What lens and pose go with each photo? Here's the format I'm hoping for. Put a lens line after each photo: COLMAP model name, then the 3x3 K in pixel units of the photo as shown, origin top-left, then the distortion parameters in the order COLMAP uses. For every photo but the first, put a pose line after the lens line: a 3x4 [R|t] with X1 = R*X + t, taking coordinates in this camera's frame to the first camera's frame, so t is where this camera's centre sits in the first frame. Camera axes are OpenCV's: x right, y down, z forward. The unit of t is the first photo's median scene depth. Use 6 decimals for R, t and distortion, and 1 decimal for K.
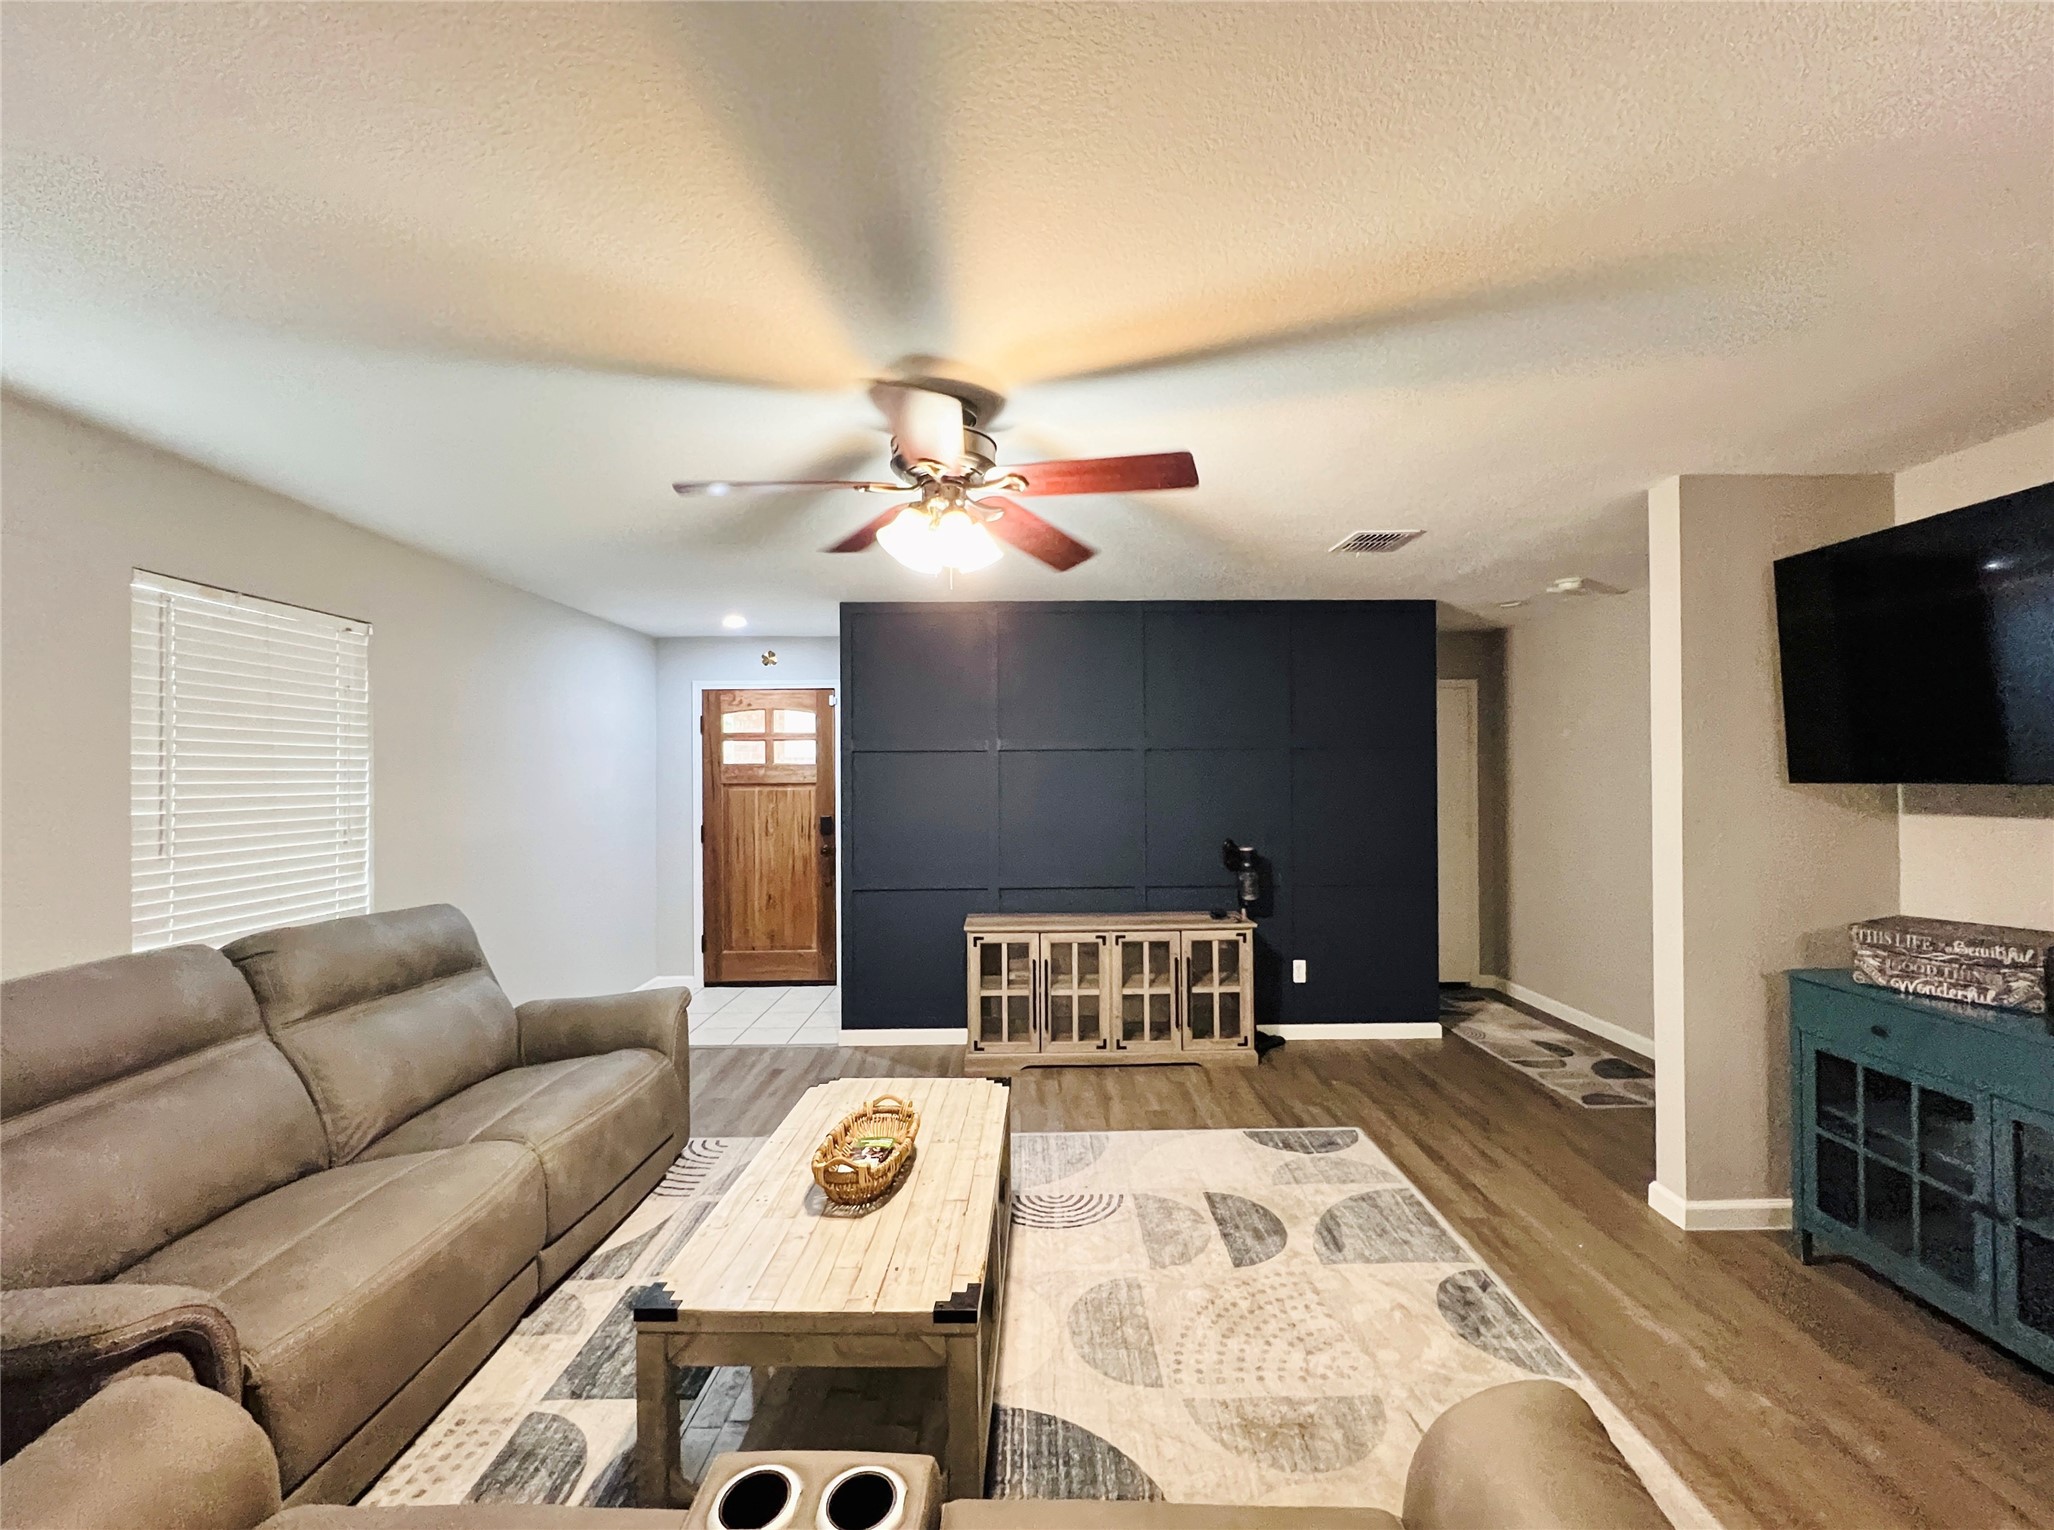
lens RADIAL K [[824.8, 0, 1029.0], [0, 824.8, 765.7], [0, 0, 1]] dist [-0.003223, 0.001313]
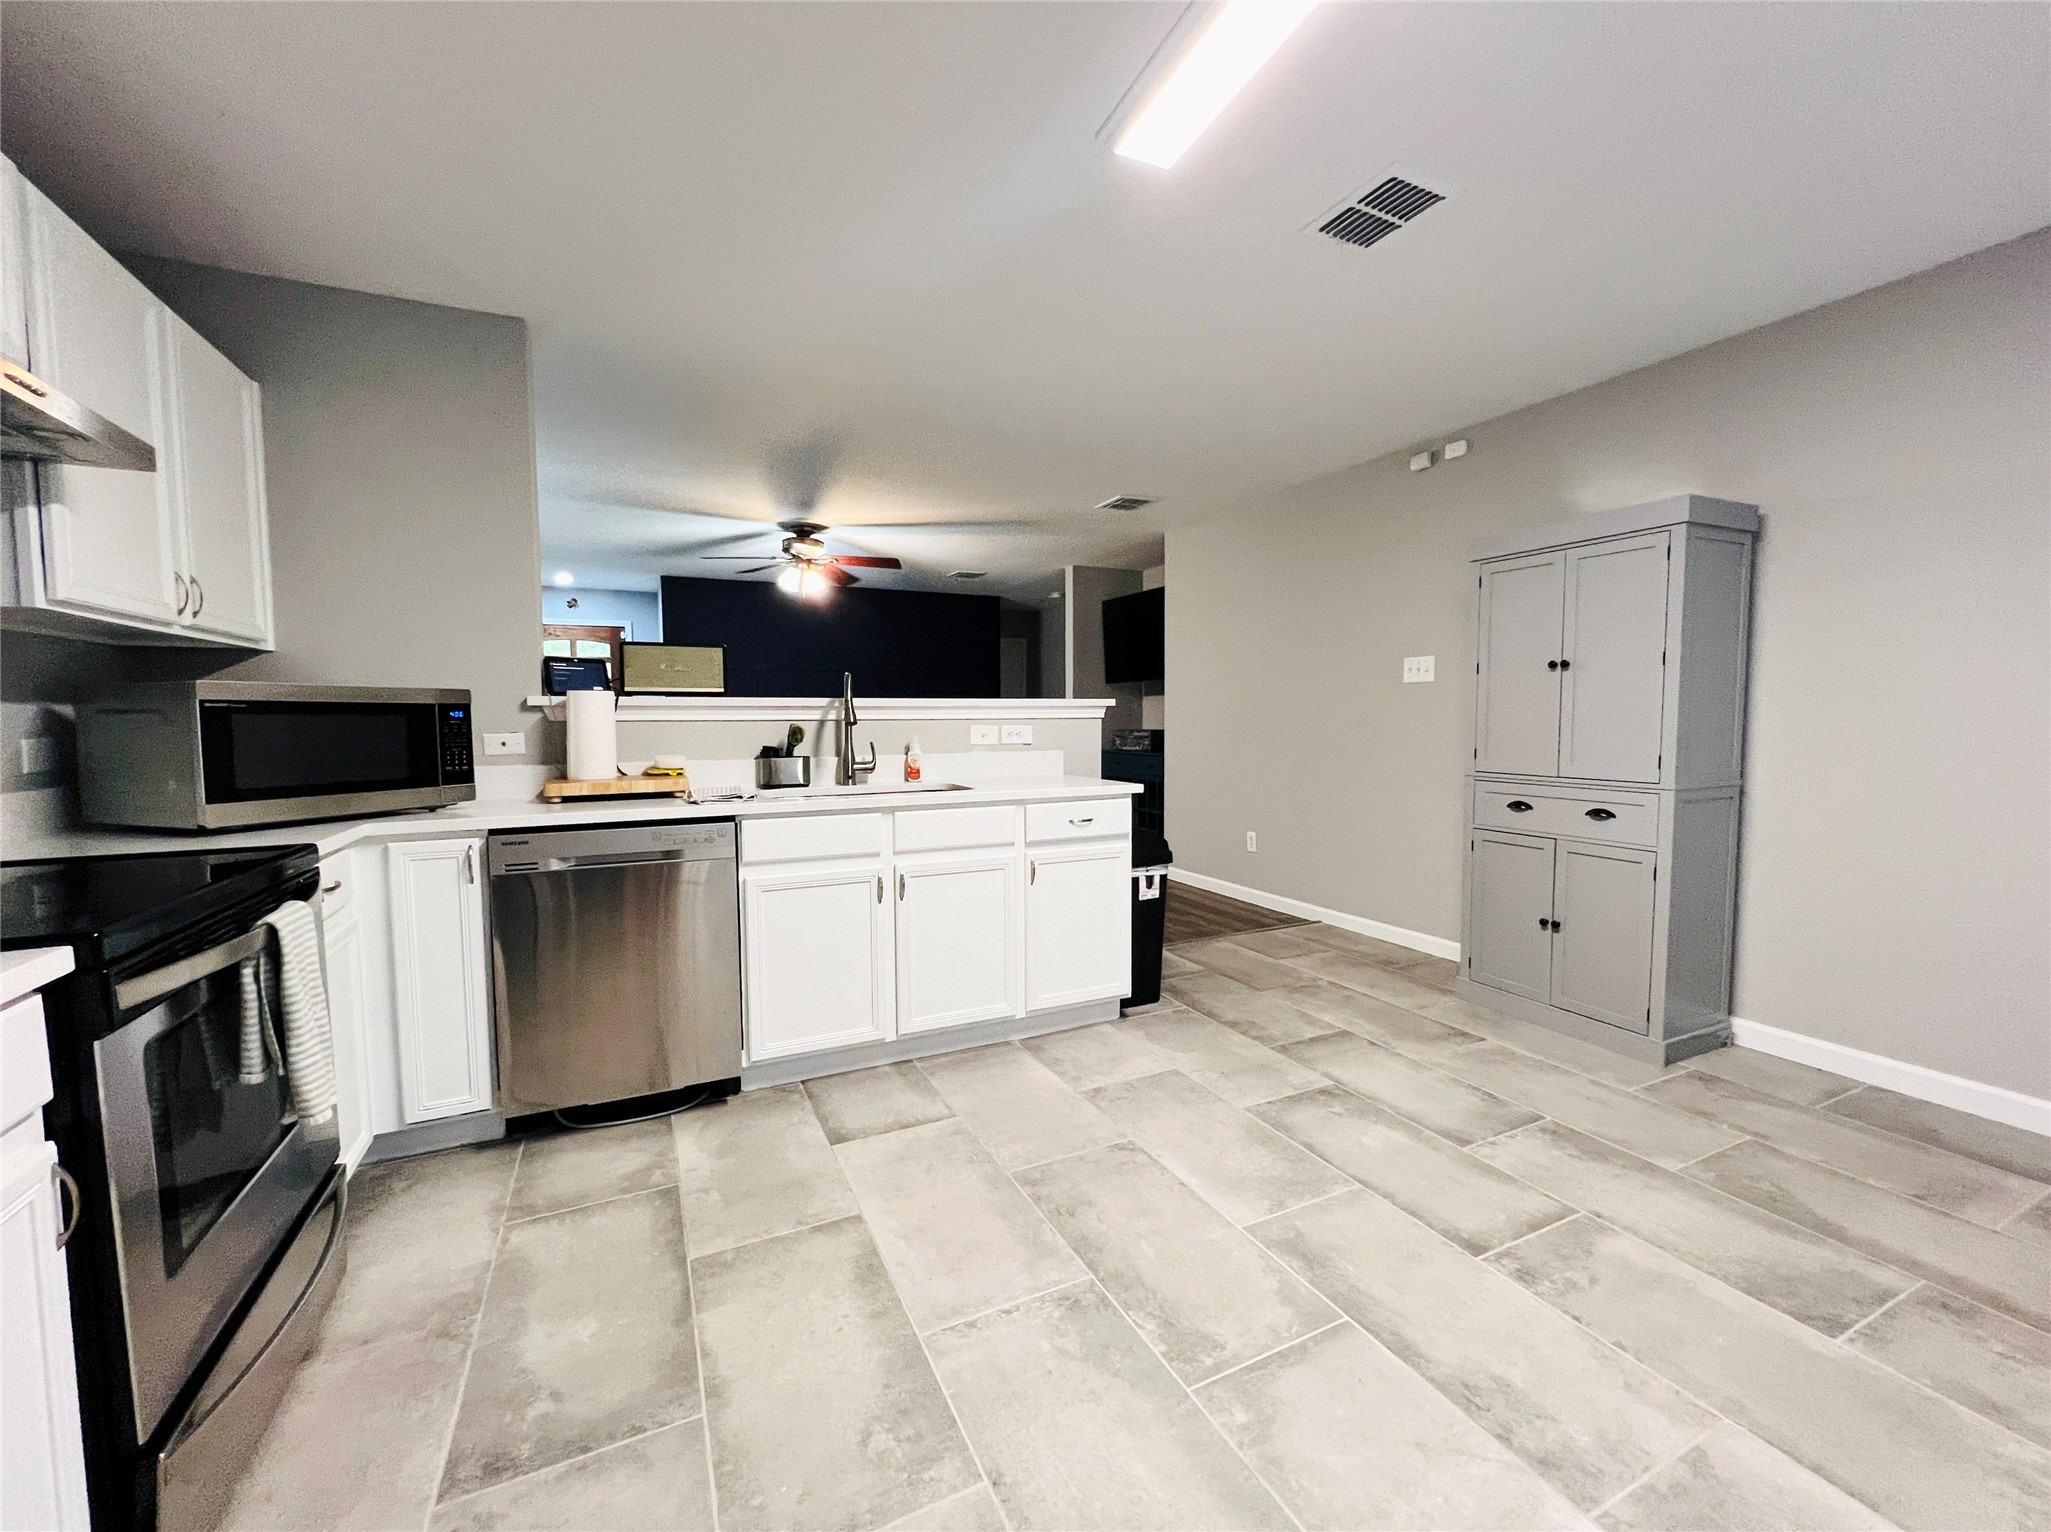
lens RADIAL K [[823.6, 0, 1033.9], [0, 823.6, 773.6], [0, 0, 1]] dist [-0.003223, 0.001313]
pose [[0.902484, -0.029822, 0.429689, -0.301844], [-0.004259, 0.996933, 0.078137, 0.065594], [-0.430702, -0.072348, 0.899590, -0.867925]]
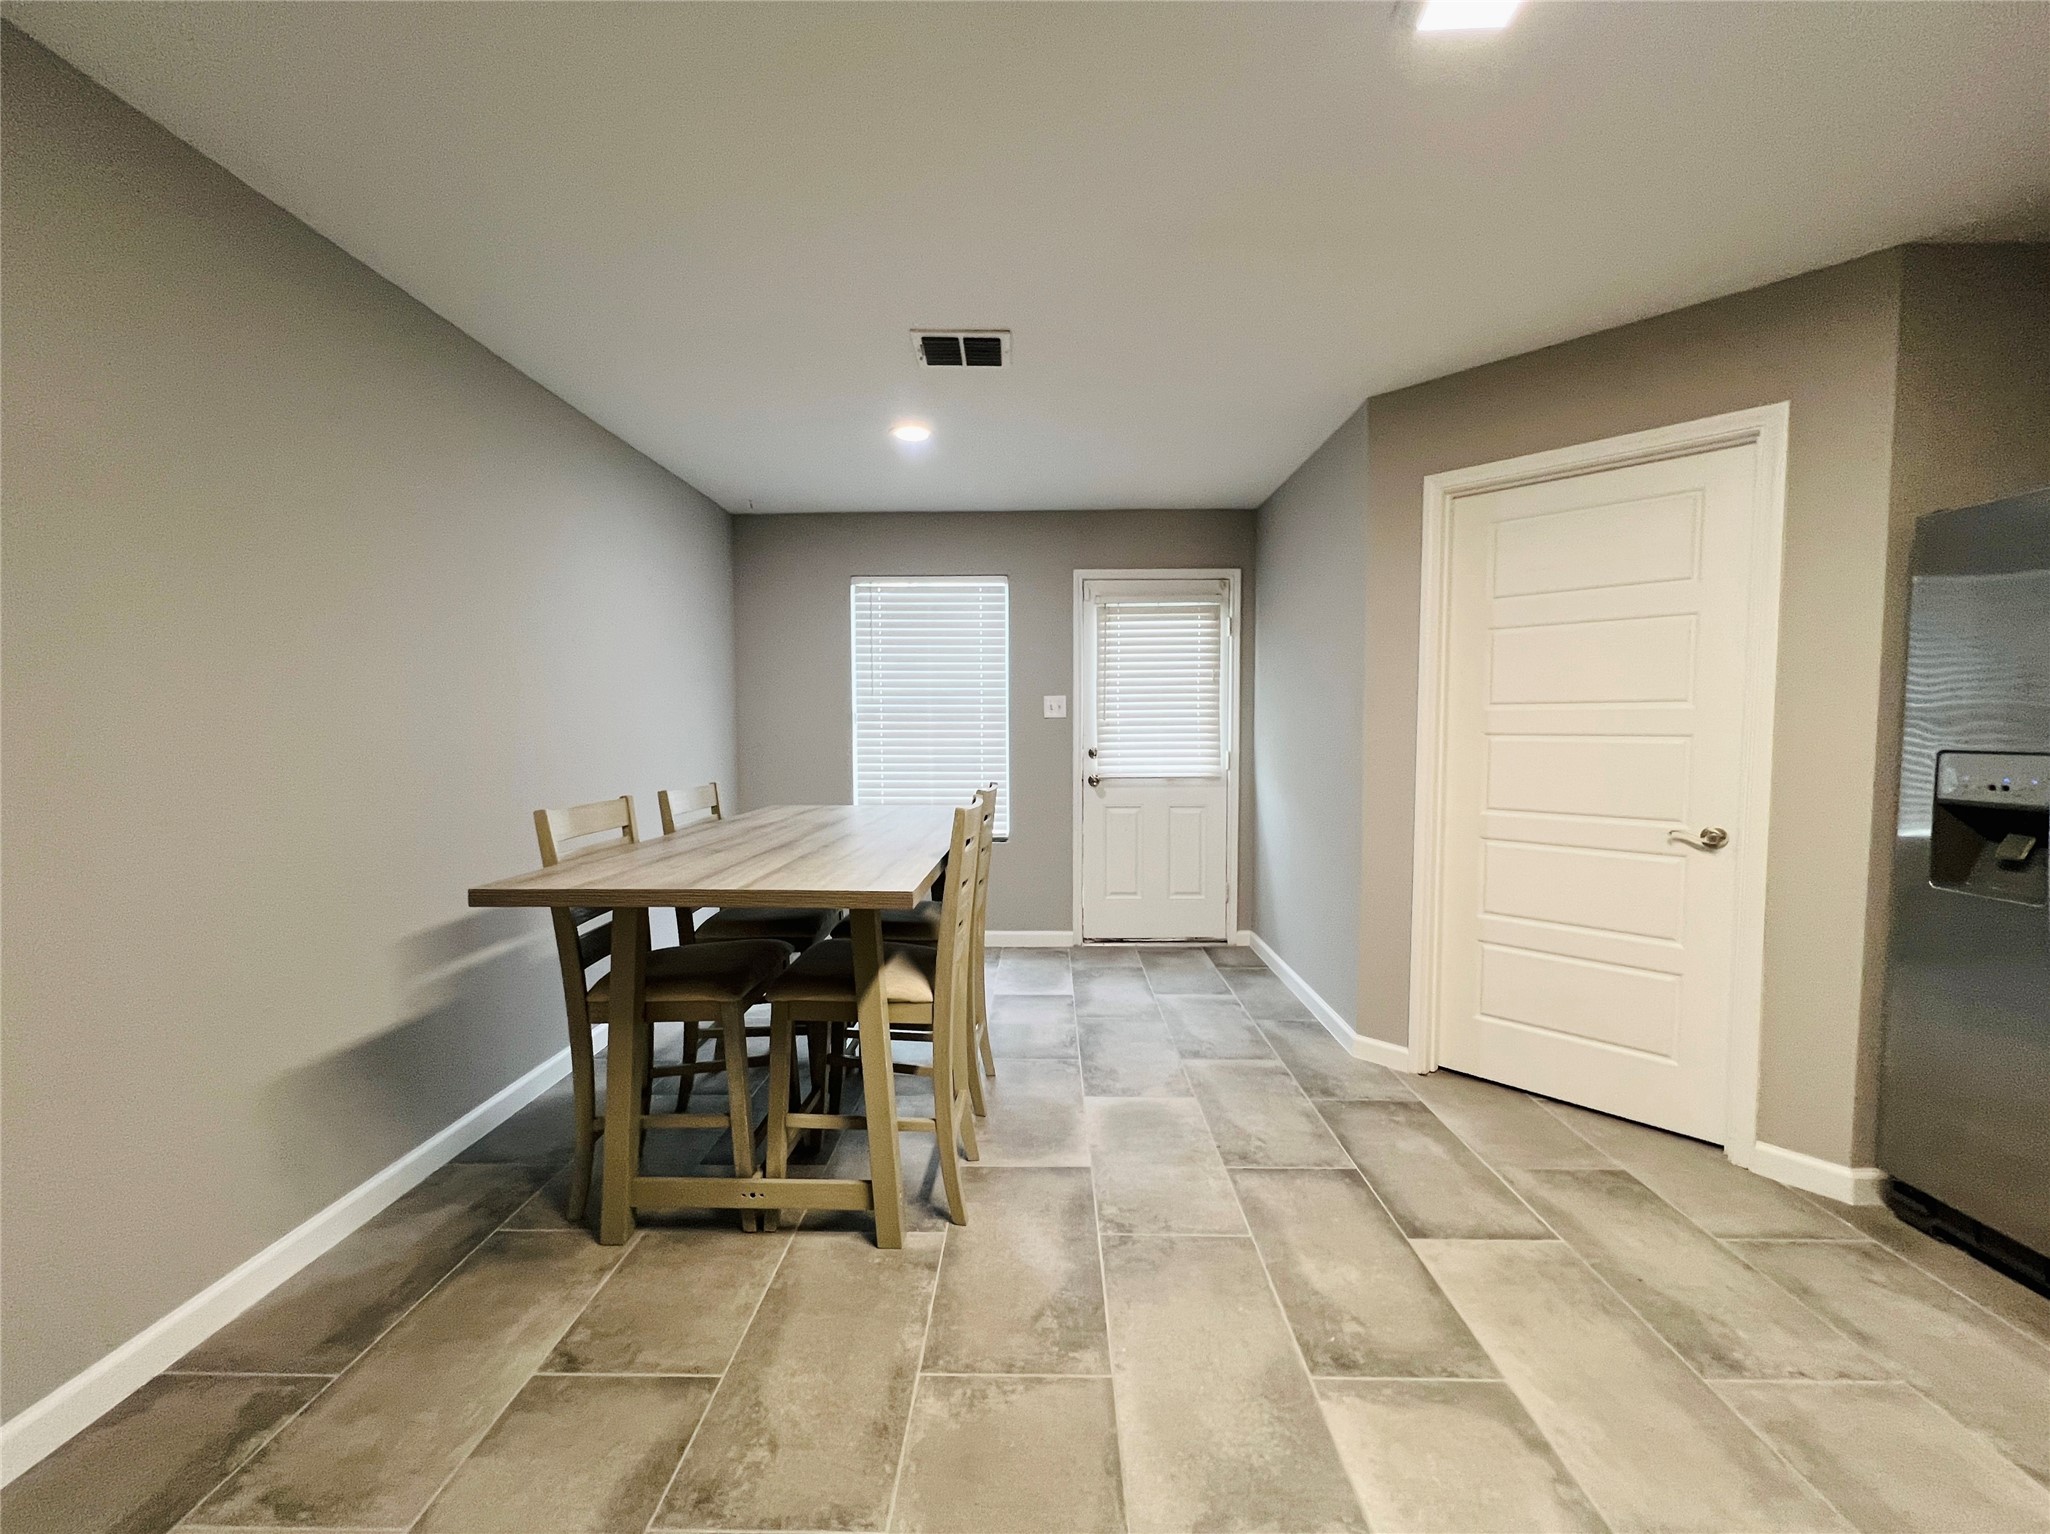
lens RADIAL K [[823.2, 0, 1032.7], [0, 823.2, 770.4], [0, 0, 1]] dist [-0.003223, 0.001313]
pose [[-0.999700, 0.008640, 0.022917, 0.102289], [0.009572, 0.999119, 0.040849, 0.047533], [-0.022543, 0.041057, -0.998902, -0.420182]]
